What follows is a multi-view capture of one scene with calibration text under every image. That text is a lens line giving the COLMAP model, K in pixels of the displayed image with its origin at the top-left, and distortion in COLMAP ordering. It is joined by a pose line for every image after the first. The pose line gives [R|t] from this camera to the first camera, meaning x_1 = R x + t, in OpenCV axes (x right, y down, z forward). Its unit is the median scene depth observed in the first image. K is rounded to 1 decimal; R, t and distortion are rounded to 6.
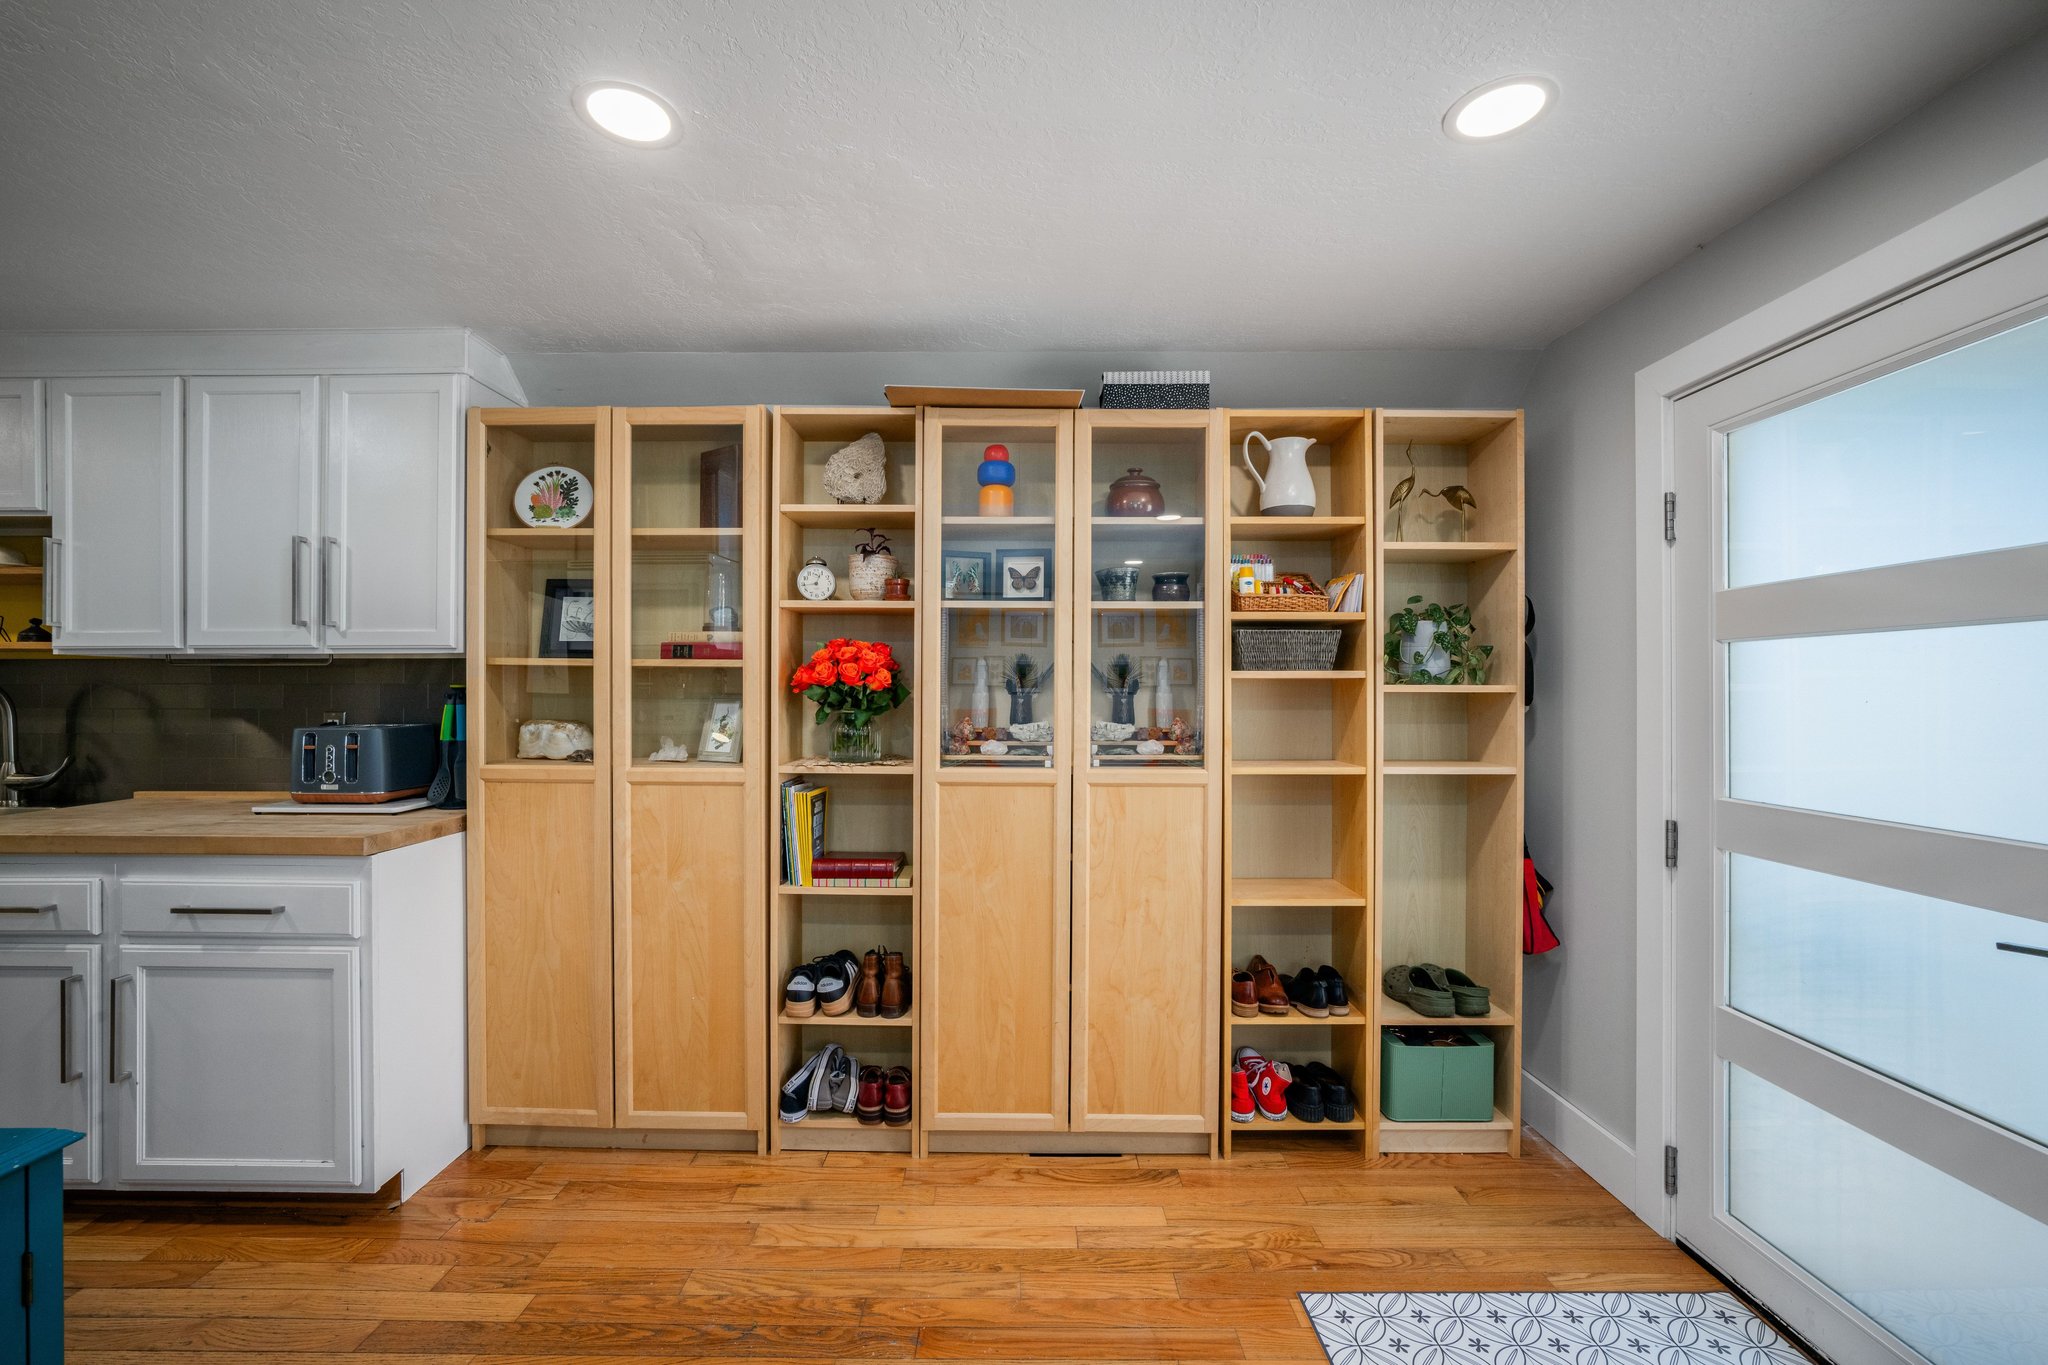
lens RADIAL K [[888.1, 0, 1017.0], [0, 888.1, 703.0], [0, 0, 1]] dist [0.000303, -0.000063]
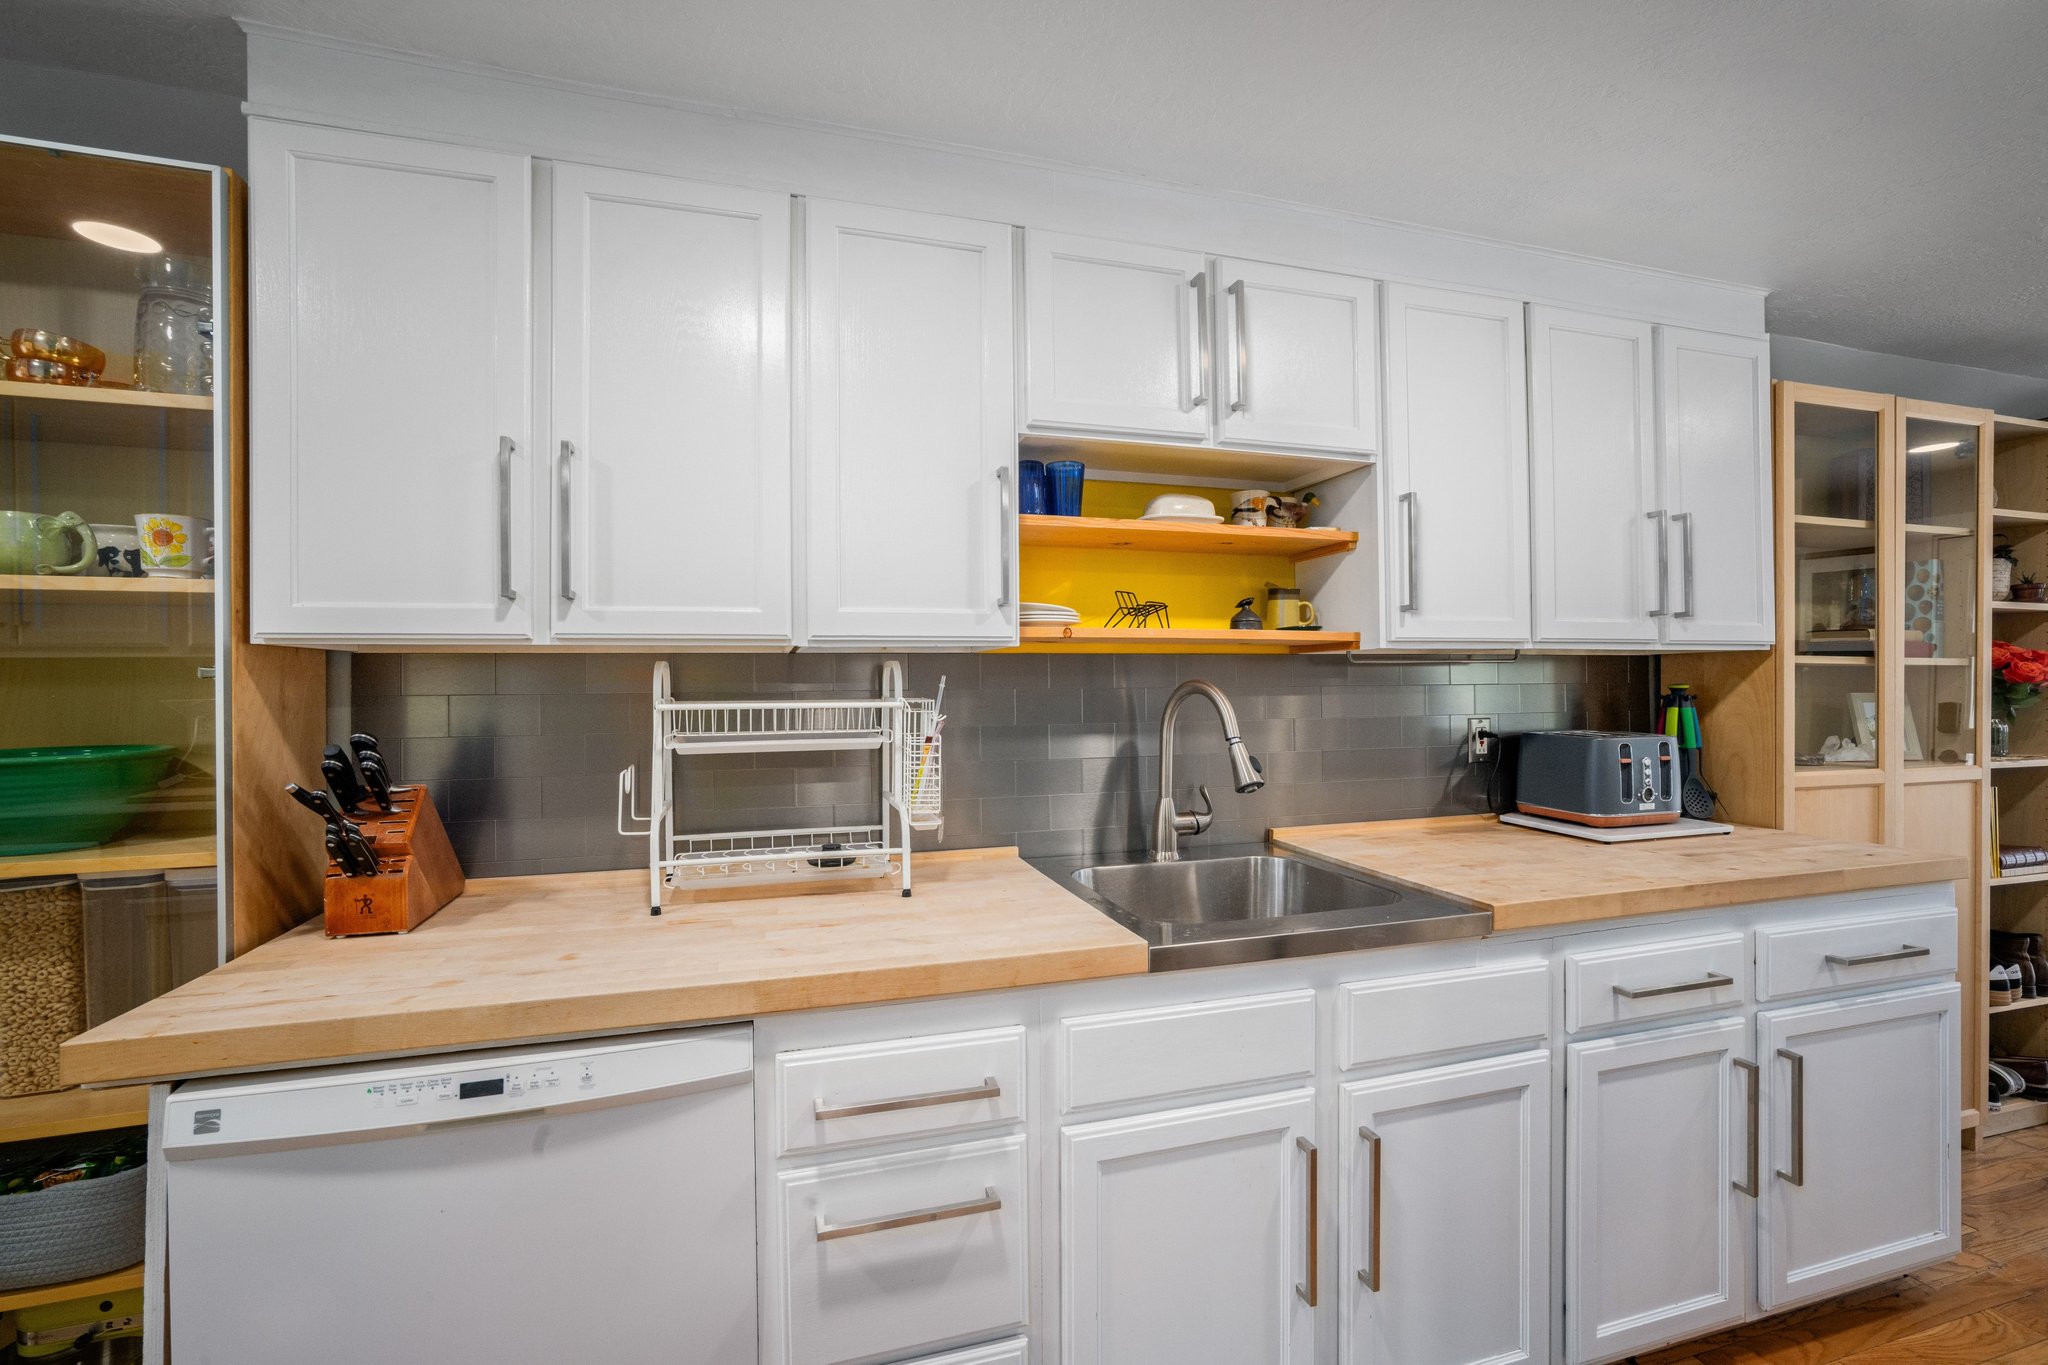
lens RADIAL K [[888.1, 0, 1017.0], [0, 888.1, 703.0], [0, 0, 1]] dist [0.000303, -0.000063]
pose [[0.945960, -0.008111, 0.324182, -1.643417], [0.008193, 0.999966, 0.001112, -0.010176], [-0.324180, 0.001604, 0.945994, 0.400014]]
